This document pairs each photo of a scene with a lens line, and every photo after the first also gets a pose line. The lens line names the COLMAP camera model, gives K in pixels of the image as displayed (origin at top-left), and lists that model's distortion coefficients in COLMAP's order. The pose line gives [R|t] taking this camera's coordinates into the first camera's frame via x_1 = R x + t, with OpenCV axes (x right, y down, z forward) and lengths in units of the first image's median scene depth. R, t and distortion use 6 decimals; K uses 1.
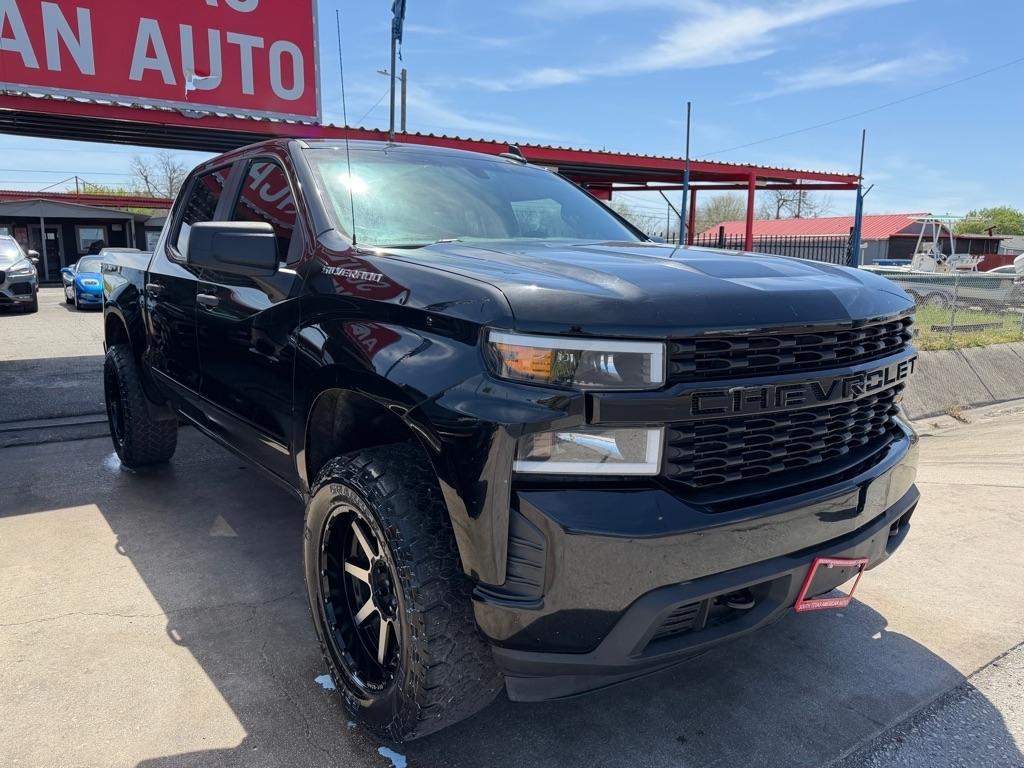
lens RADIAL K [[729.4, 0, 521.5], [0, 729.4, 378.7], [0, 0, 1]] dist [0.000510, -0.003781]
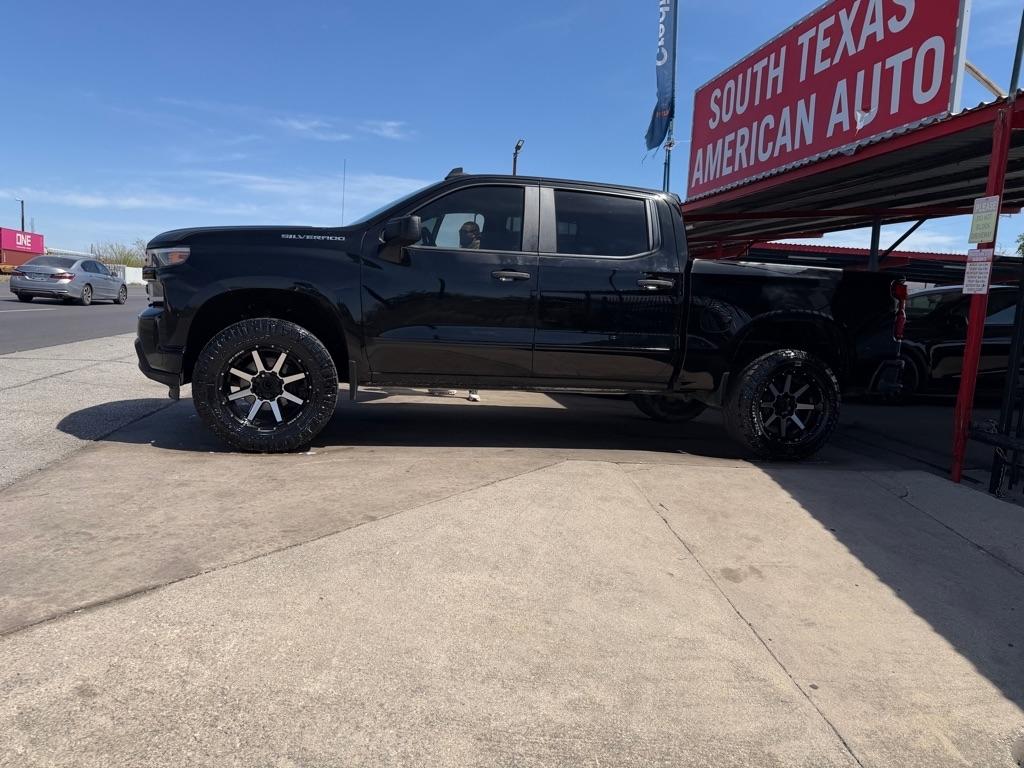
lens RADIAL K [[724.3, 0, 510.2], [0, 724.3, 378.1], [0, 0, 1]] dist [0.033117, -0.041457]
pose [[-0.412463, 0.059343, -0.909040, 1.108850], [-0.211316, 0.964425, 0.158840, -0.156441], [0.886126, 0.257610, -0.385249, 1.556290]]
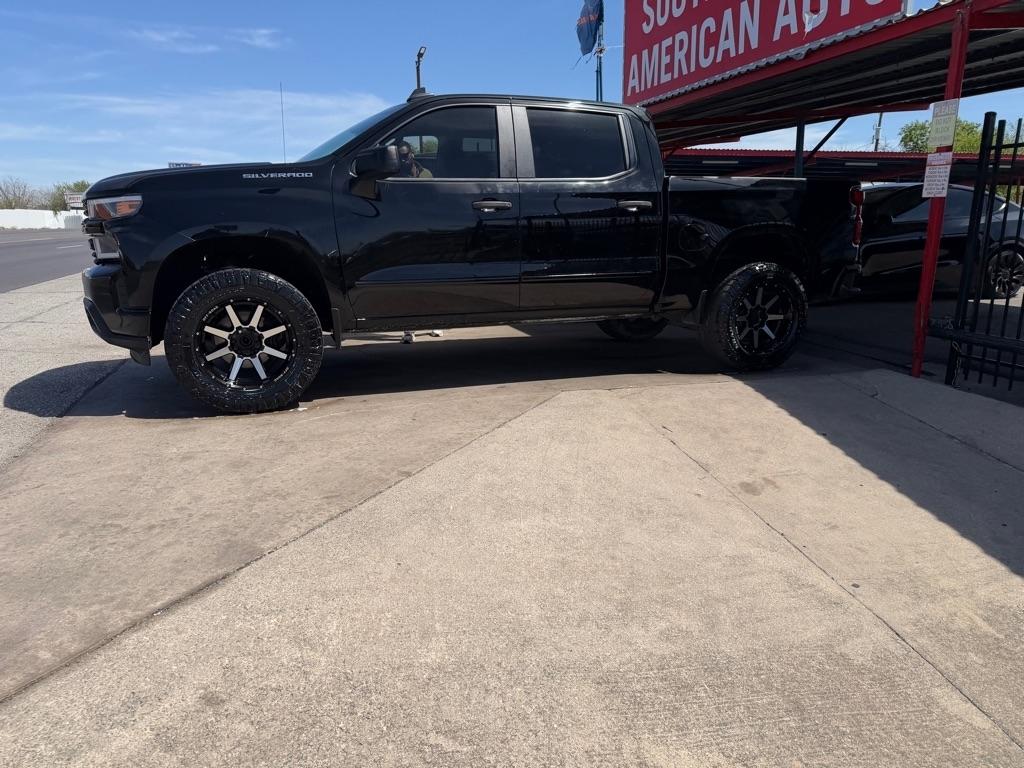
lens RADIAL K [[721.9, 0, 522.9], [0, 721.9, 389.9], [0, 0, 1]] dist [0.052979, -0.076139]
pose [[-0.275995, 0.204993, -0.939045, 1.130699], [-0.159702, 0.953631, 0.255115, -0.151914], [0.947799, 0.220378, -0.230459, 1.429246]]
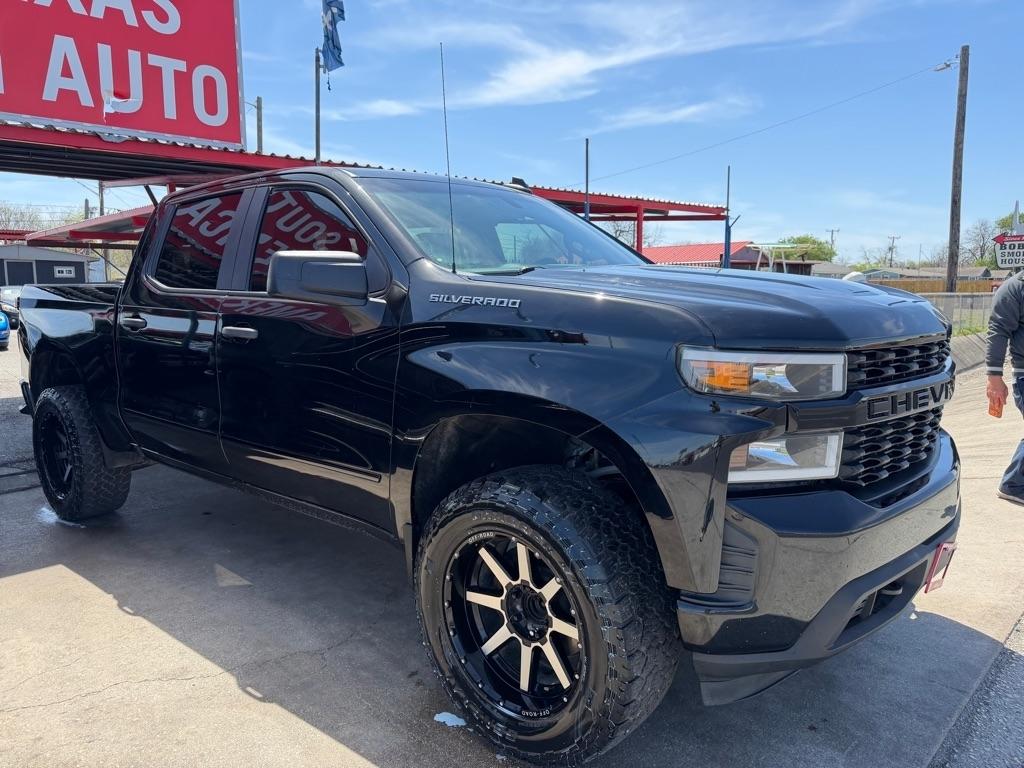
lens RADIAL K [[724.0, 0, 509.1], [0, 724.0, 370.4], [0, 0, 1]] dist [0.027525, -0.034545]
pose [[0.981072, -0.037052, 0.190067, -0.206572], [0.046290, 0.997941, -0.044393, -0.000556], [-0.188031, 0.052351, 0.980767, 0.006237]]
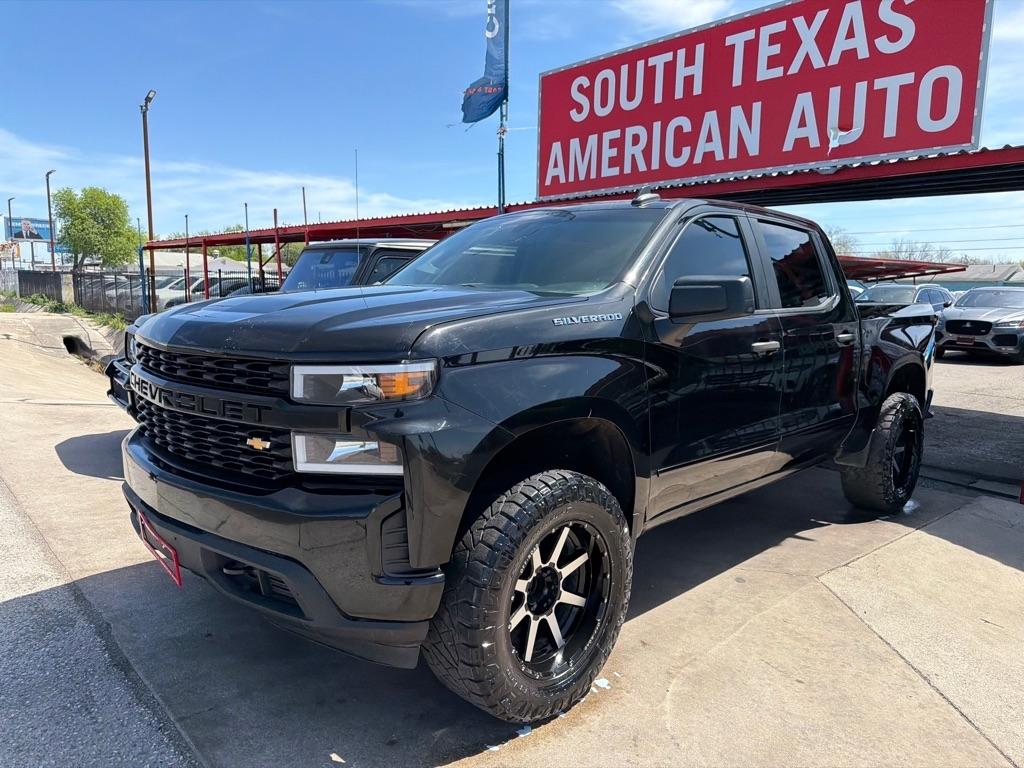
lens RADIAL K [[725.6, 0, 500.7], [0, 725.6, 395.4], [0, 0, 1]] dist [0.026620, -0.032538]
pose [[0.123072, 0.136244, -0.983001, 0.834404], [-0.186268, 0.976098, 0.111966, -0.114114], [0.974760, 0.169322, 0.145508, 0.654836]]
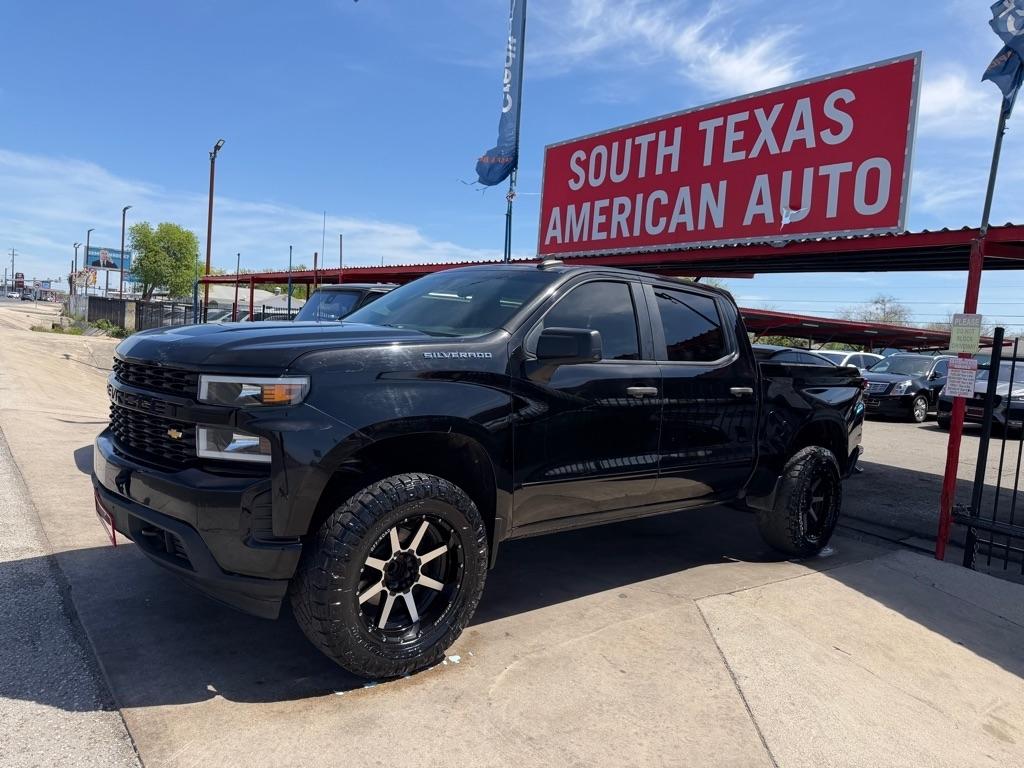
lens RADIAL K [[717.6, 0, 513.0], [0, 717.6, 379.5], [0, 0, 1]] dist [0.082552, -0.125069]
pose [[0.068037, 0.054741, -0.996180, 1.003095], [-0.240815, 0.969871, 0.036848, -0.140904], [0.968183, 0.237388, 0.079169, 0.811786]]
